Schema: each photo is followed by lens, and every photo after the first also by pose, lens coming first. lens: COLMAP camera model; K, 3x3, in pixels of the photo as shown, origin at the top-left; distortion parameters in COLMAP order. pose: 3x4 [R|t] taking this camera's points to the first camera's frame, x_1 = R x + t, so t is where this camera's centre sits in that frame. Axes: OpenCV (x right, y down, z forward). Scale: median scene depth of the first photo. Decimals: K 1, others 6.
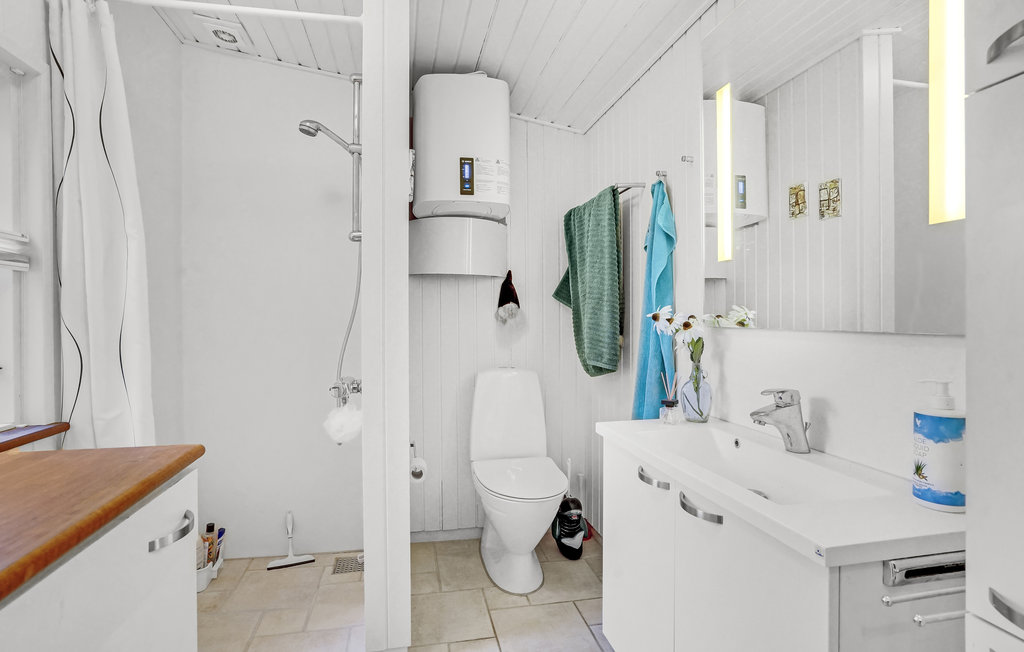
lens RADIAL K [[505.3, 0, 511.4], [0, 505.3, 327.3], [0, 0, 1]] dist [-0.029155, 0.023196]
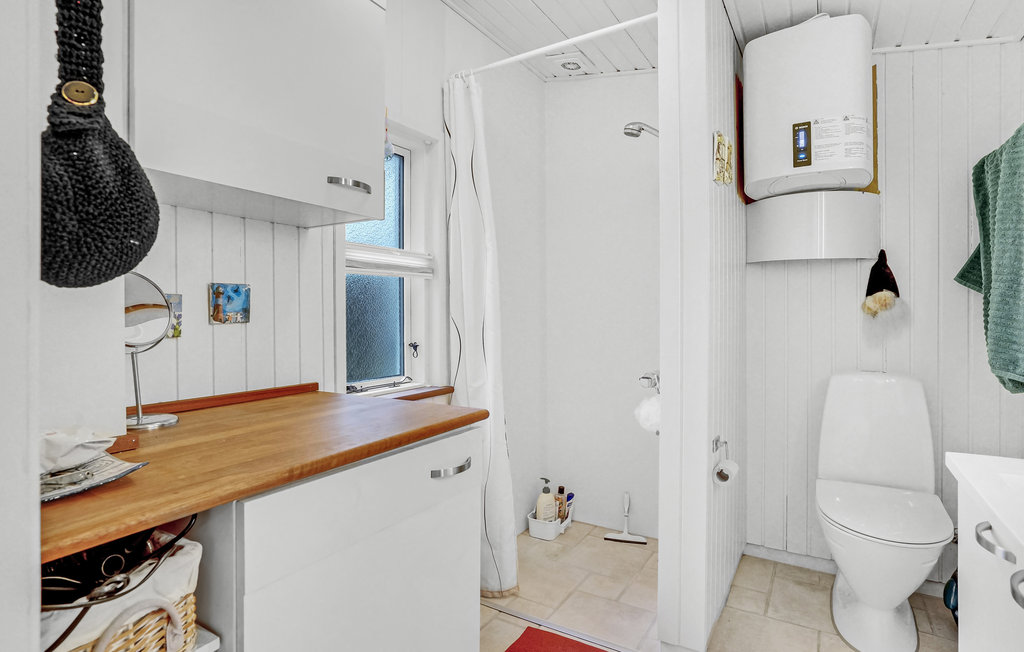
lens RADIAL K [[515.0, 0, 512.0], [0, 515.0, 326.0], [0, 0, 1]] dist [-0.027230, 0.025785]
pose [[0.760715, 0.014720, -0.648919, 0.102850], [-0.007362, 0.999874, 0.014051, 0.000413], [0.649044, -0.005911, 0.760728, 0.015193]]
